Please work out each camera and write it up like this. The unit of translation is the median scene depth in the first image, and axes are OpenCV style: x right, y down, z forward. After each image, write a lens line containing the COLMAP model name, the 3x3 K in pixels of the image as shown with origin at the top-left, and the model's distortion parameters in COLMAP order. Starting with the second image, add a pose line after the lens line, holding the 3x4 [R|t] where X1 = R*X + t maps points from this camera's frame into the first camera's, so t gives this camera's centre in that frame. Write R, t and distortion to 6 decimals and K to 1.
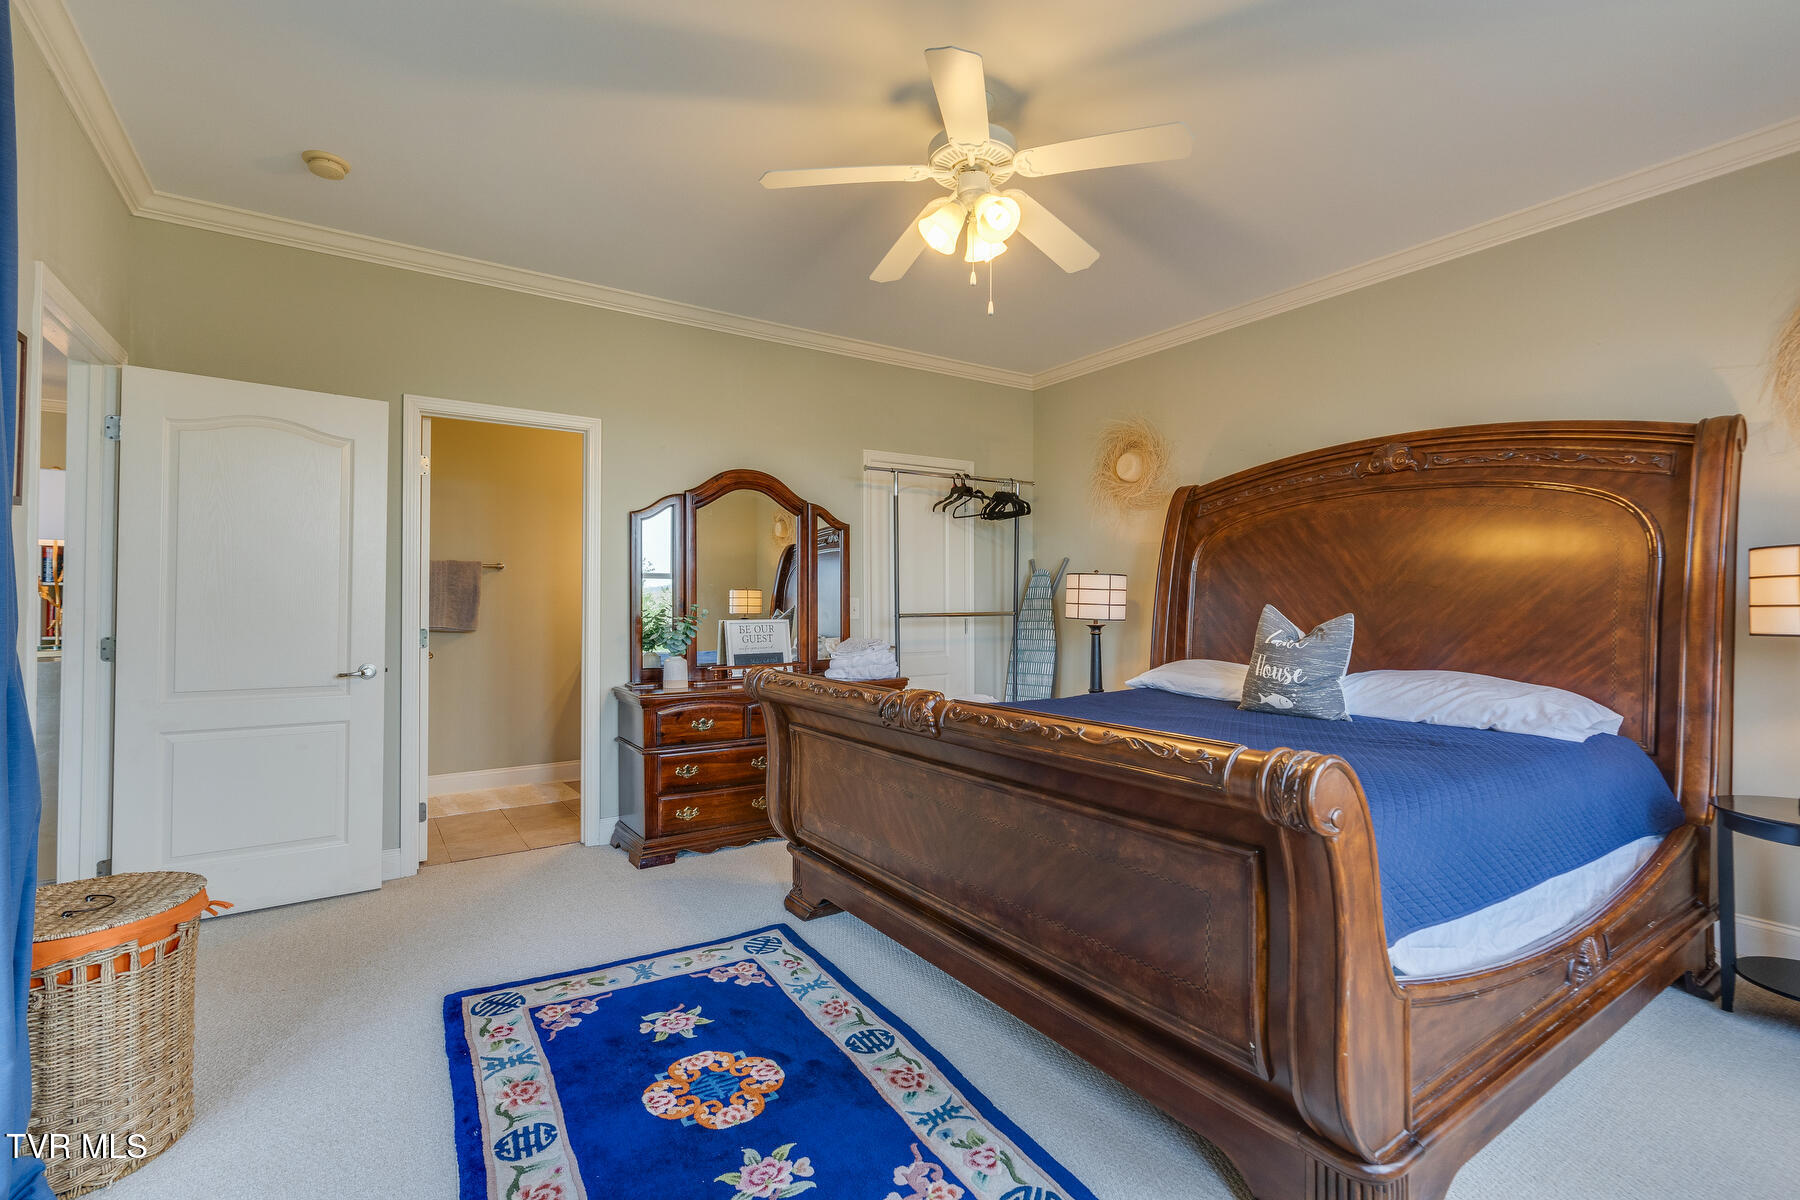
lens RADIAL K [[820.1, 0, 894.1], [0, 820.1, 586.9], [0, 0, 1]] dist [-0.002300, 0.000917]
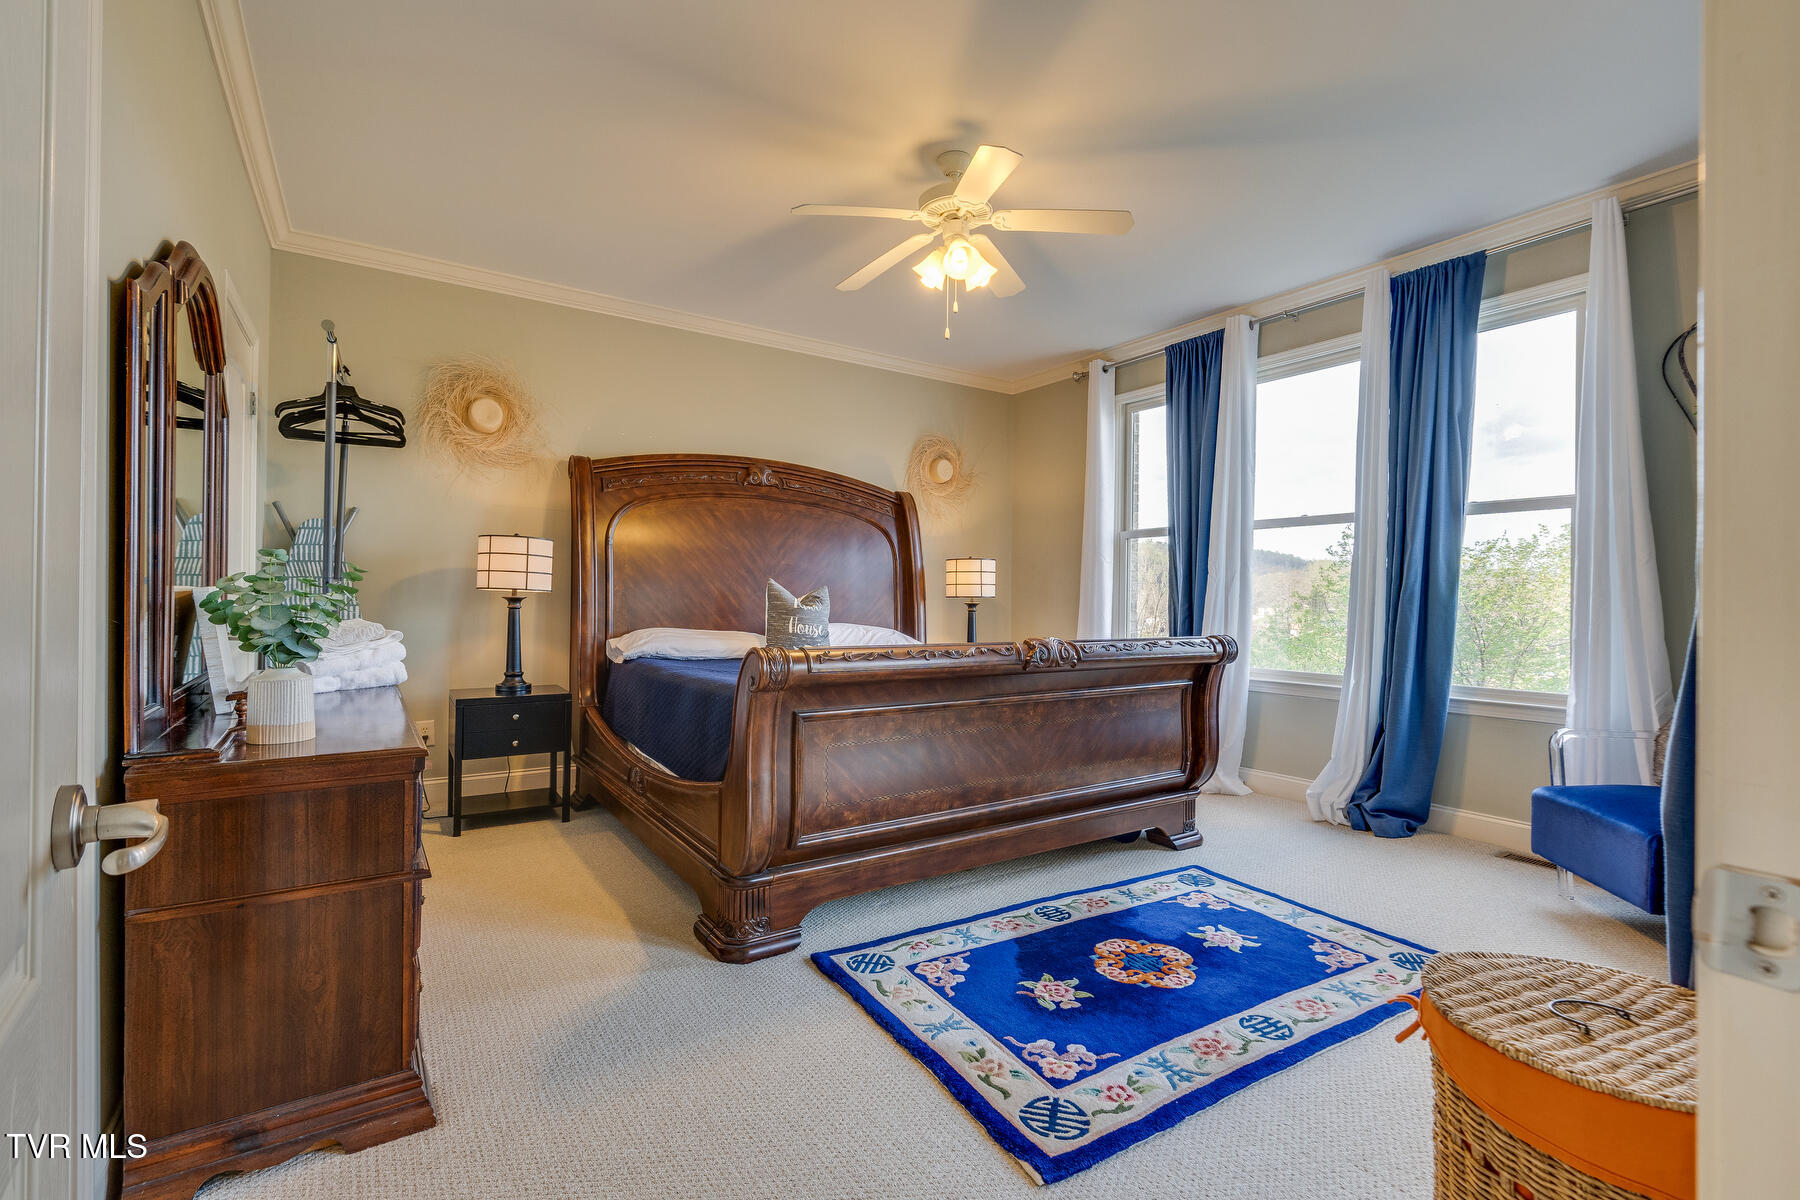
lens RADIAL K [[820.1, 0, 897.9], [0, 820.1, 598.8], [0, 0, 1]] dist [-0.002300, 0.000917]
pose [[-0.014251, -0.011527, 0.999832, -1.211749], [-0.040459, 0.999121, 0.010942, 0.043782], [-0.999080, -0.040296, -0.014705, 1.173769]]
